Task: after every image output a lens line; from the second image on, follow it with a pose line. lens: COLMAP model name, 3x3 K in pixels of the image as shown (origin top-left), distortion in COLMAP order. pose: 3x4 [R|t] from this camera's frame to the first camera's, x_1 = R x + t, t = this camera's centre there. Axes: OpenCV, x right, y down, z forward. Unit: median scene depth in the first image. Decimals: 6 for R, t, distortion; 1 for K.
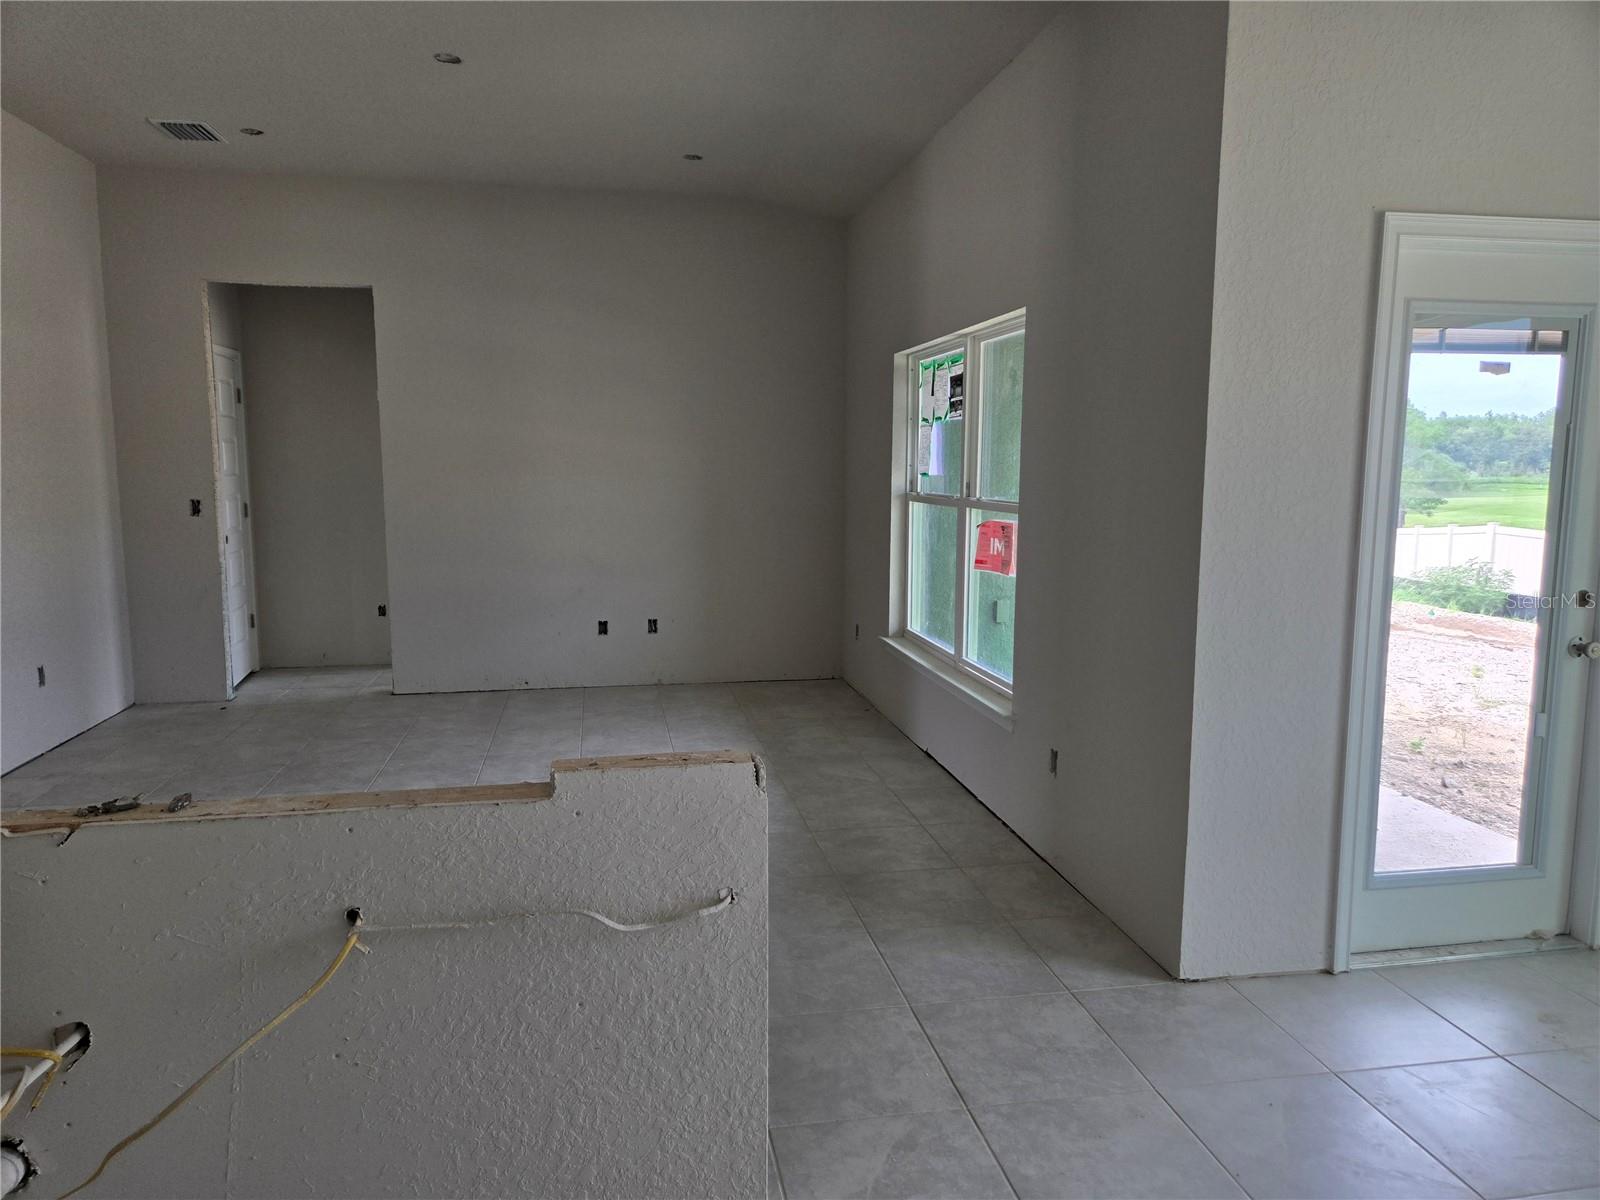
lens RADIAL K [[1064.0, 0, 789.9], [0, 1064.0, 600.7], [0, 0, 1]] dist [0.041736, -0.001057]
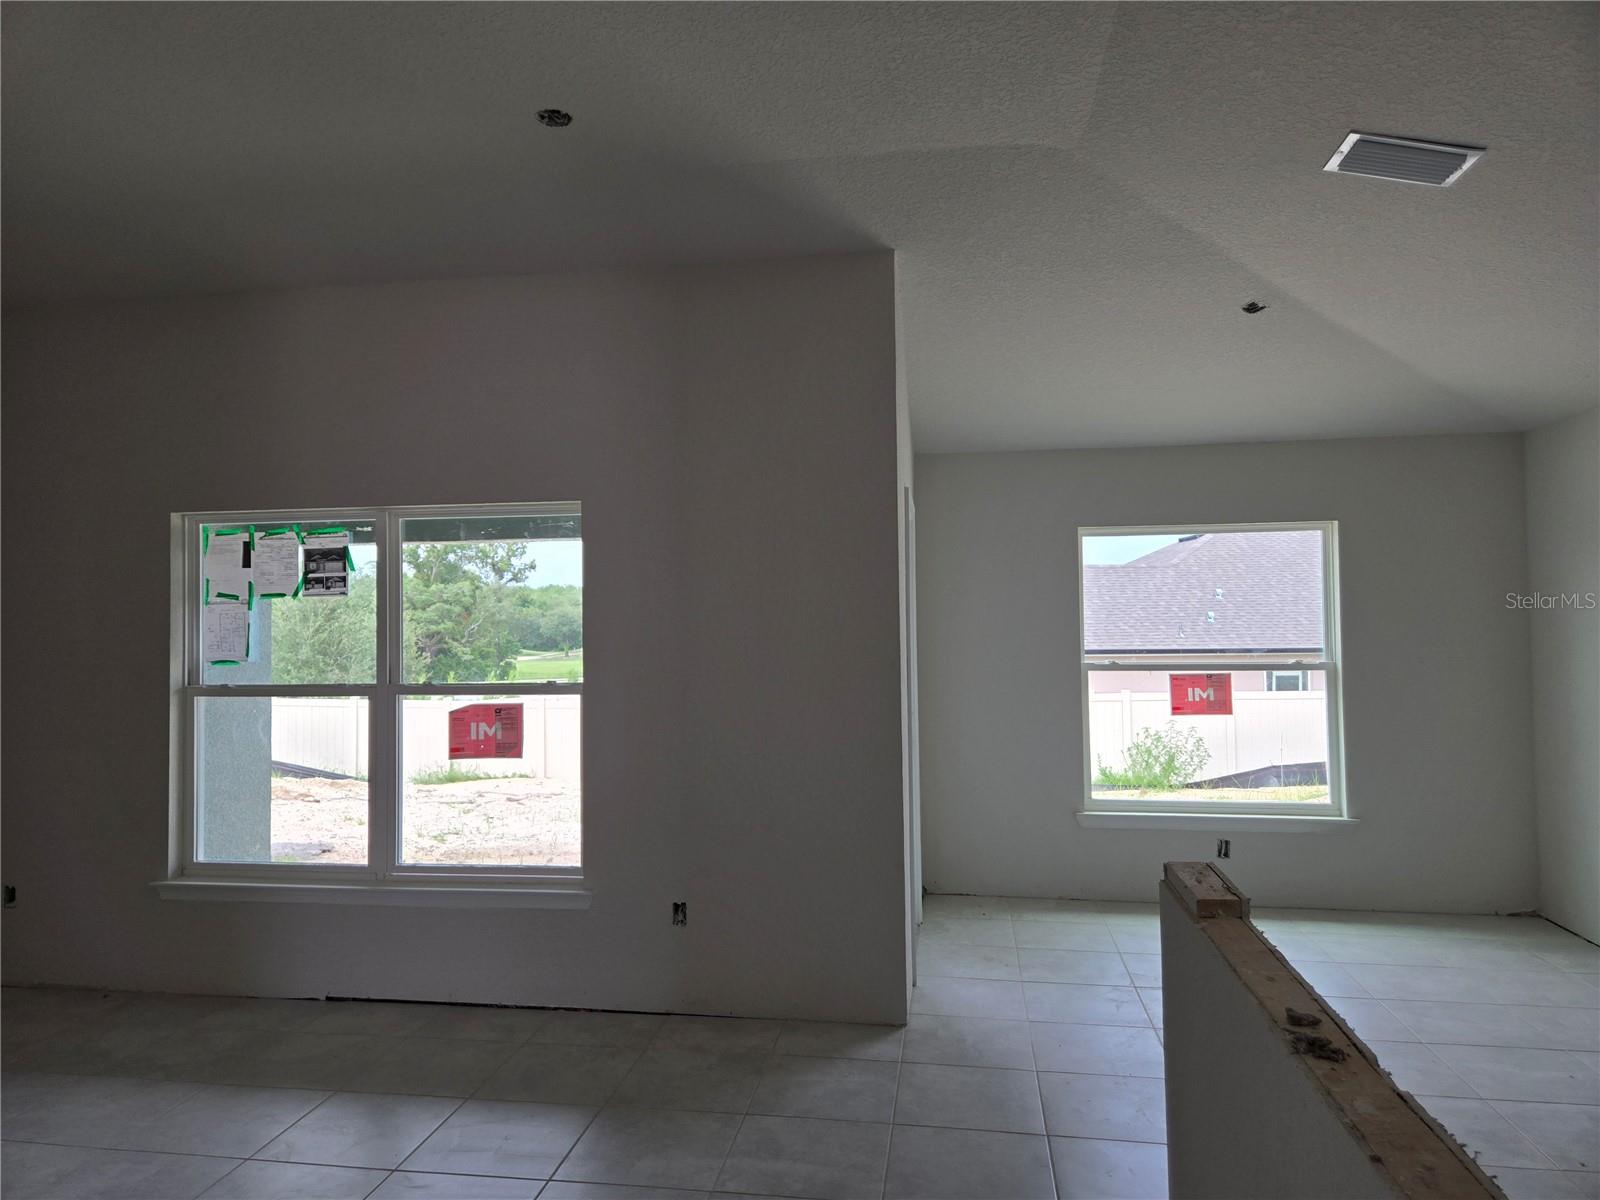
lens RADIAL K [[1064.0, 0, 788.4], [0, 1064.0, 591.3], [0, 0, 1]] dist [0.041736, -0.001057]
pose [[0.328839, 0.025207, 0.944049, -0.501435], [0.132780, 0.988480, -0.072645, -0.054425], [-0.935005, 0.149240, 0.321704, 0.324205]]
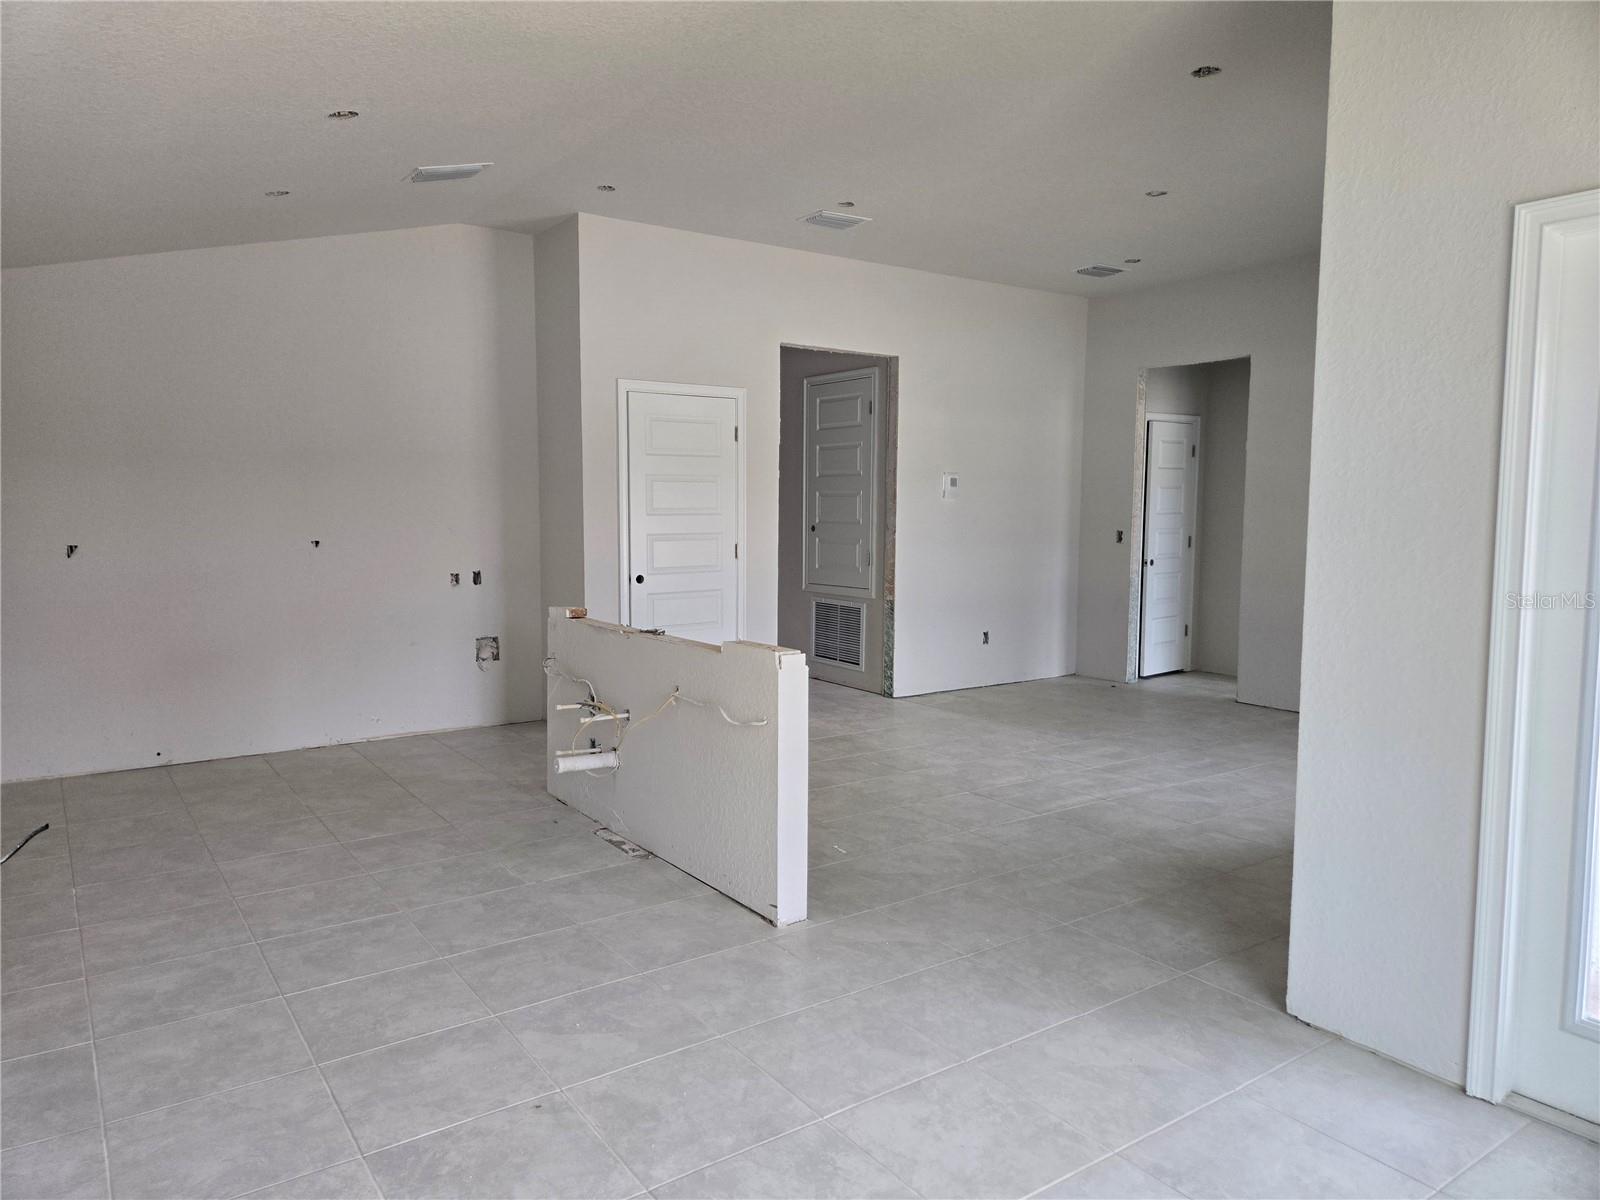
lens RADIAL K [[1064.0, 0, 796.8], [0, 1064.0, 603.5], [0, 0, 1]] dist [0.041736, -0.001057]
pose [[0.431577, 0.085639, -0.898002, 0.532842], [-0.123149, 0.991757, 0.035395, -0.001001], [0.893631, 0.095312, 0.438566, 0.063338]]
